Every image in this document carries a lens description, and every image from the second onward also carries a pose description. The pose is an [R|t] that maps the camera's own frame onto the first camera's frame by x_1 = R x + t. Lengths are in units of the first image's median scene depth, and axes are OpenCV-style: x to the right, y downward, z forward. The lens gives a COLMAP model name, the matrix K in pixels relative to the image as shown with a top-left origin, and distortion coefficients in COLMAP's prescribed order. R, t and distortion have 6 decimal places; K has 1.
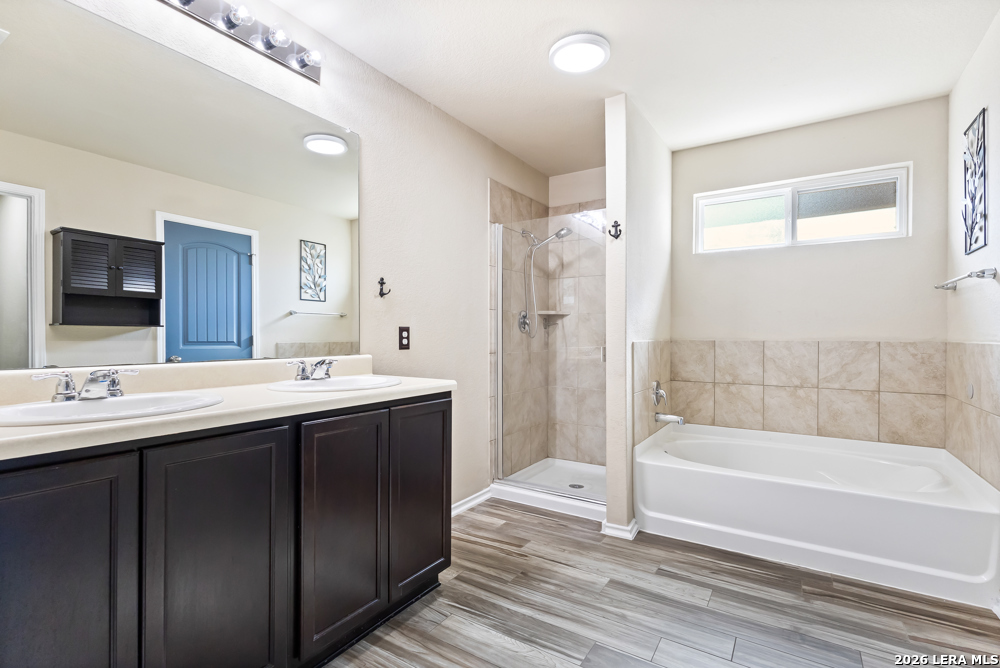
lens RADIAL K [[464.1, 0, 497.8], [0, 464.1, 337.0], [0, 0, 1]] dist [0.003608, 0.000692]
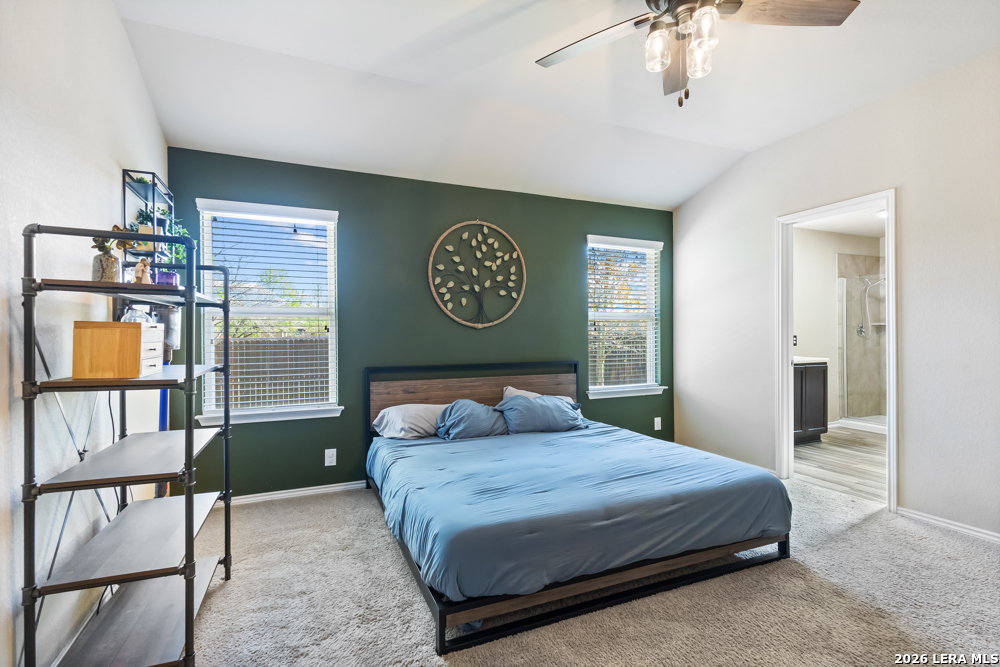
lens RADIAL K [[471.8, 0, 506.9], [0, 471.8, 334.1], [0, 0, 1]] dist [-0.002391, 0.000399]
pose [[0.837001, -0.006802, -0.547160, -0.104492], [0.002317, 0.999958, -0.008887, -0.007827], [0.547197, 0.006170, 0.836981, -1.420217]]
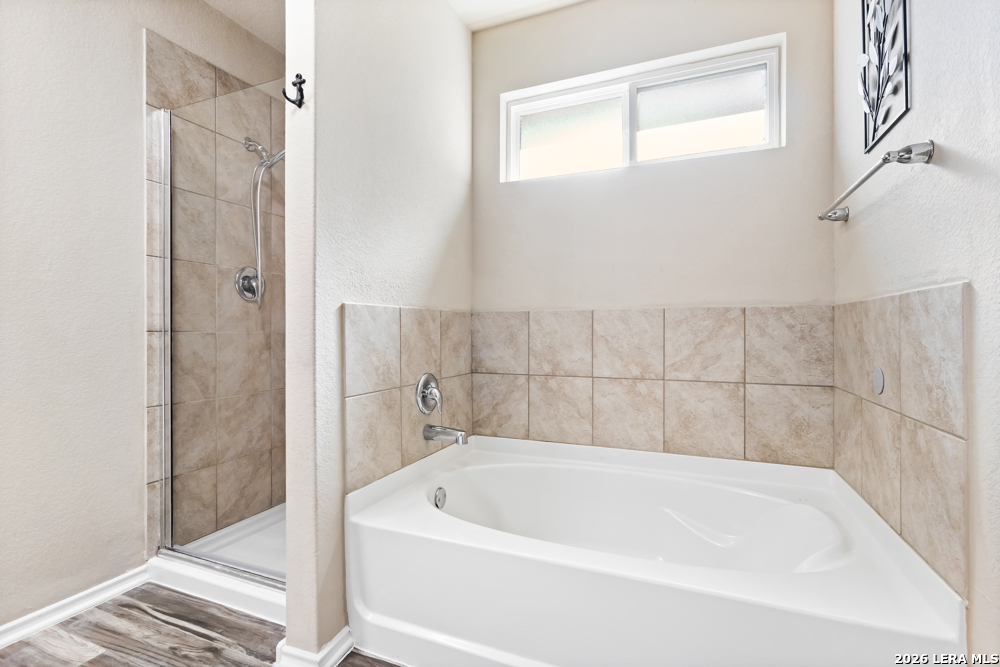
lens RADIAL K [[460.3, 0, 499.1], [0, 460.3, 327.7], [0, 0, 1]] dist [-0.000339, 0.000764]
pose [[0.985157, -0.001838, 0.171646, 0.350402], [0.003529, 0.999948, -0.009547, 0.041681], [-0.171620, 0.010011, 0.985112, 0.400430]]
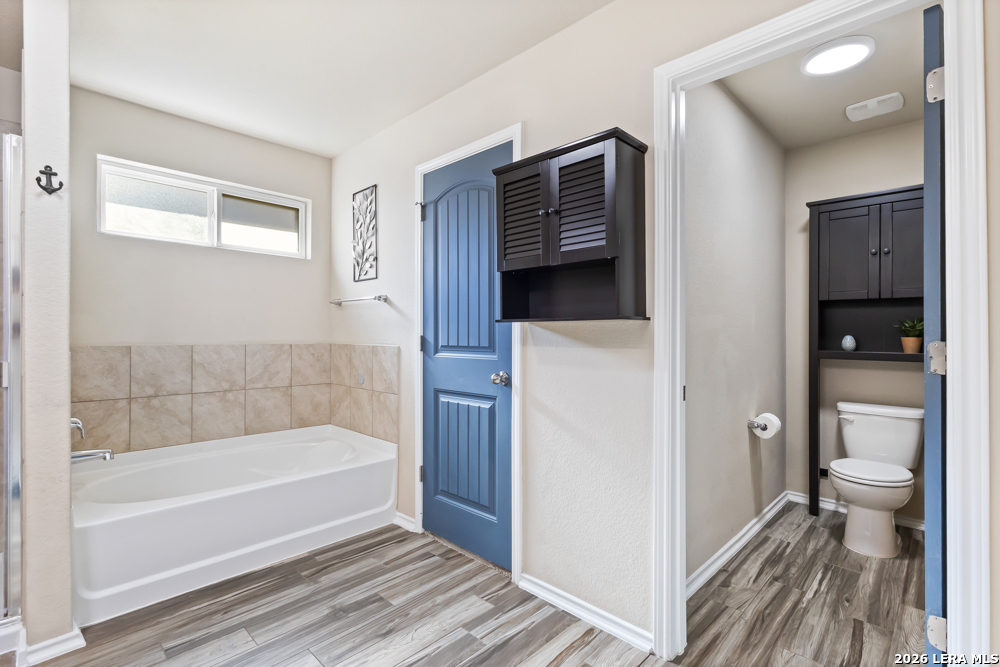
lens RADIAL K [[464.1, 0, 497.8], [0, 464.1, 336.5], [0, 0, 1]] dist [0.003608, 0.000692]
pose [[0.203100, -0.005093, 0.979145, -0.218552], [-0.002495, 0.999981, 0.005718, -0.016835], [-0.979155, -0.003605, 0.203083, 0.237315]]
